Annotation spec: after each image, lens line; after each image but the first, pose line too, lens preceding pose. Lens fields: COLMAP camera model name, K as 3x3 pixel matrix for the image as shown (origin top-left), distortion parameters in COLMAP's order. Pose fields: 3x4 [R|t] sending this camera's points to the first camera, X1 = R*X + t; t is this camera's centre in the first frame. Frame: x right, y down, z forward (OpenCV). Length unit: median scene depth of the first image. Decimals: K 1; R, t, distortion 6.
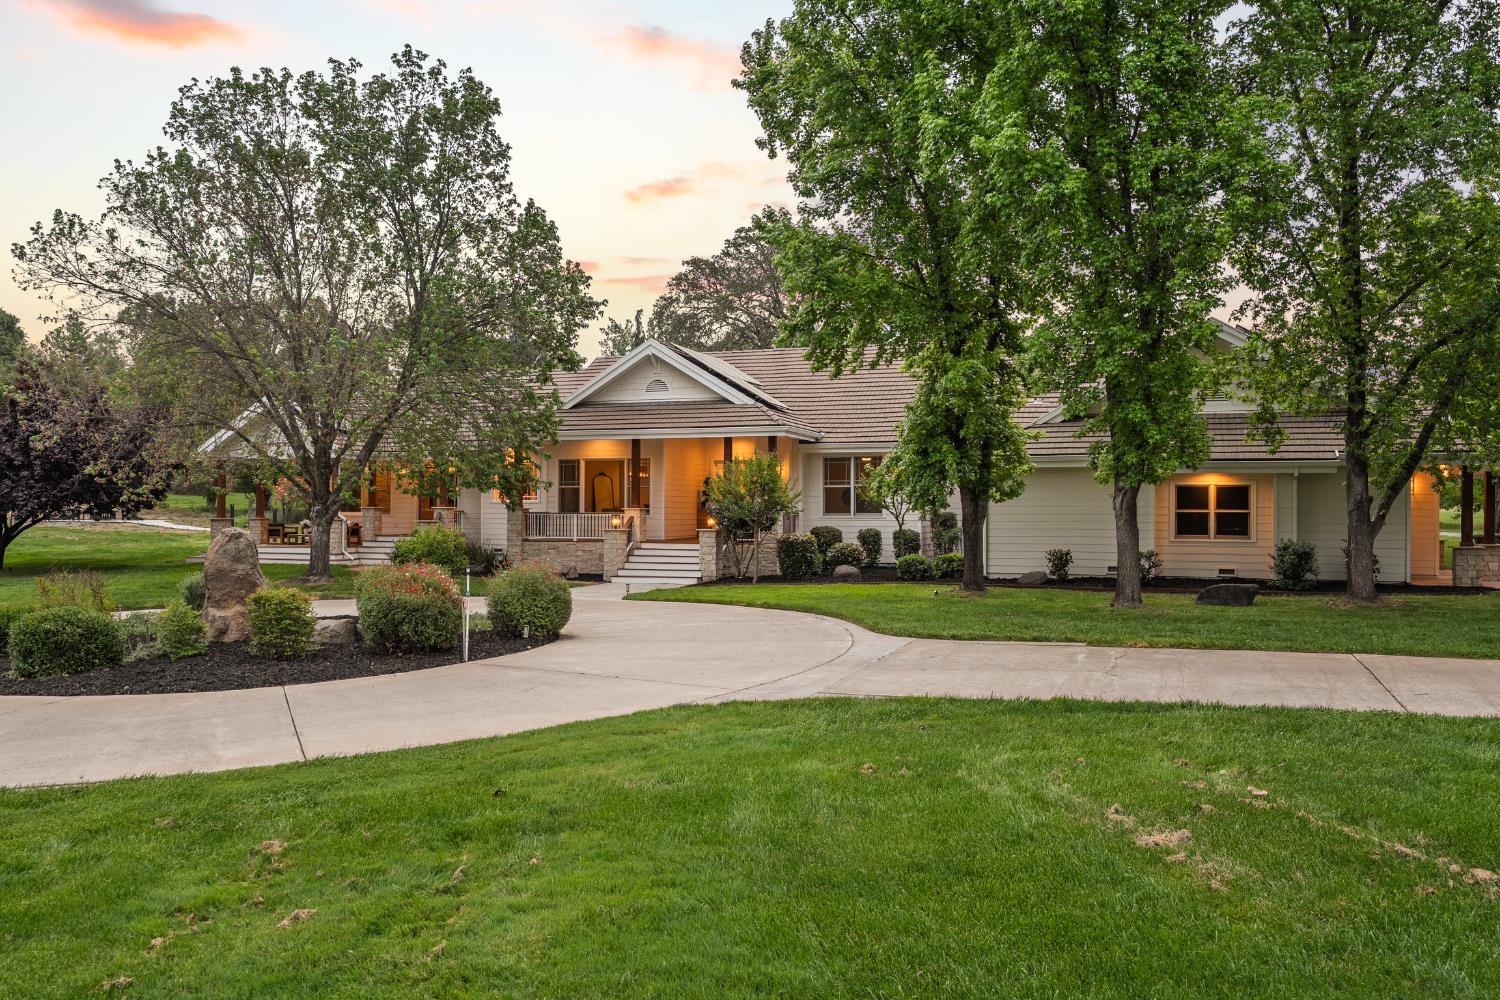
lens RADIAL K [[1206.5, 0, 748.9], [0, 1206.5, 504.5], [0, 0, 1]] dist [-0.011837, 0.000139]
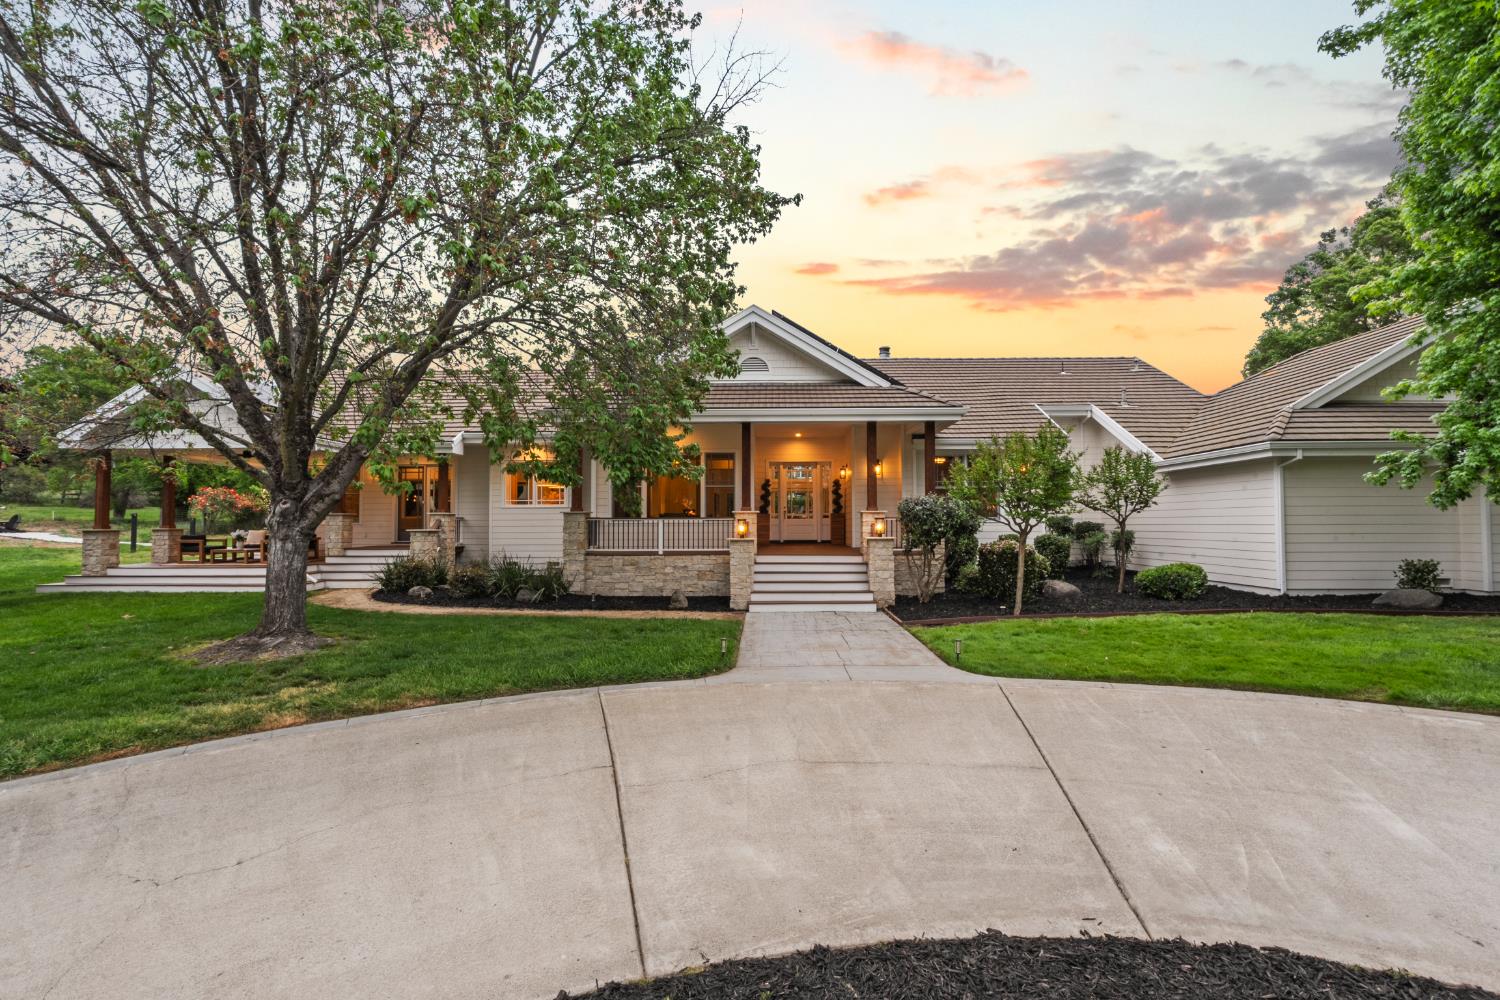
lens RADIAL K [[700.3, 0, 767.6], [0, 700.3, 497.6], [0, 0, 1]] dist [0.012833, -0.000327]
pose [[0.953948, 0.005247, 0.299927, -0.203521], [0.003993, 0.999536, -0.030187, 0.007605], [-0.299946, 0.029994, 0.953485, 0.525135]]
